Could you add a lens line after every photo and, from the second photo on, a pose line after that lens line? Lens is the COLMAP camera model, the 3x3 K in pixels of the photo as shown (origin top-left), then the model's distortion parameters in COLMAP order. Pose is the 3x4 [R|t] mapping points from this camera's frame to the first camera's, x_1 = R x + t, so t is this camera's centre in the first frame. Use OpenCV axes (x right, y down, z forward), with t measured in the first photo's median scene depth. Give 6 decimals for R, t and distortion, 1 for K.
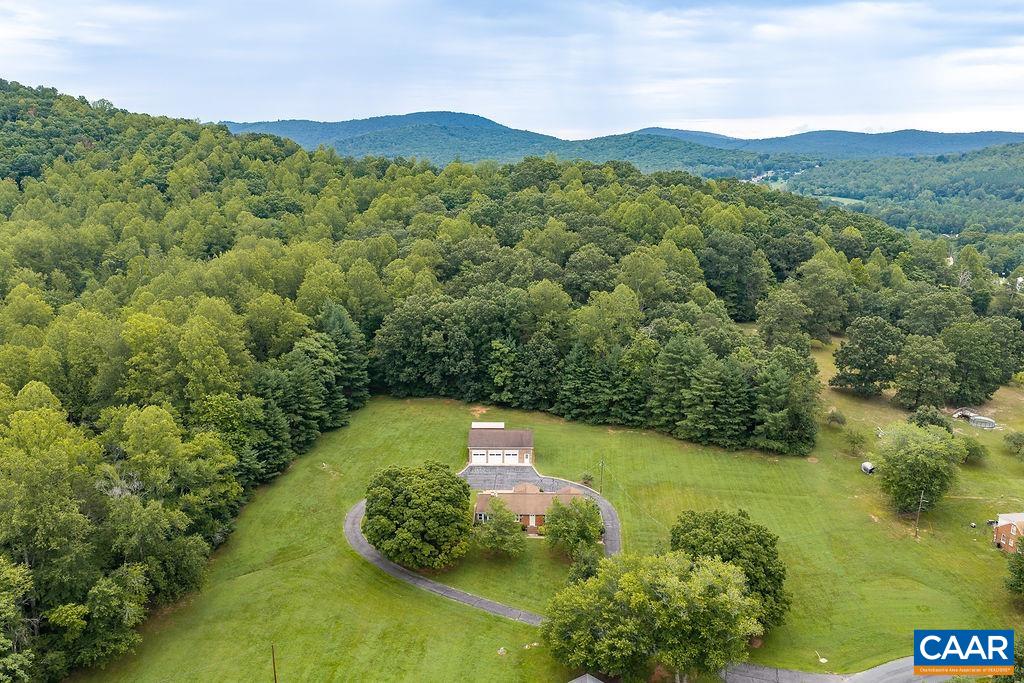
lens RADIAL K [[846.4, 0, 509.9], [0, 846.4, 339.5], [0, 0, 1]] dist [0.012533, -0.019951]
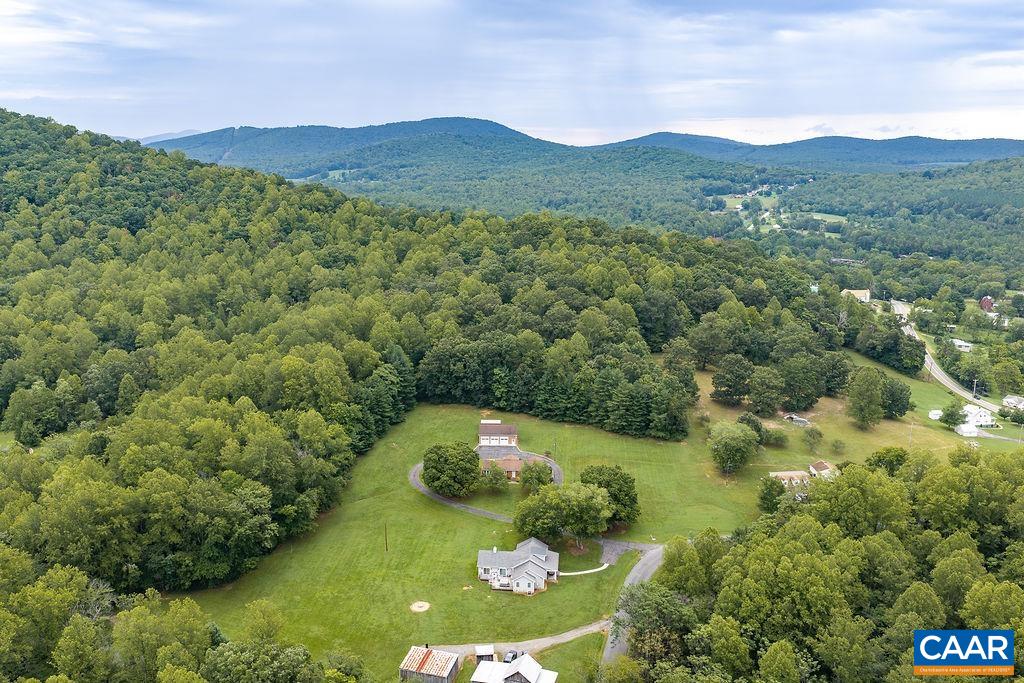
lens RADIAL K [[846.4, 0, 509.9], [0, 846.4, 339.5], [0, 0, 1]] dist [0.012533, -0.019951]
pose [[0.999876, 0.004384, -0.015129, 0.032925], [-0.004349, 0.999988, 0.002320, -0.058199], [0.015139, -0.002254, 0.999883, -0.598913]]
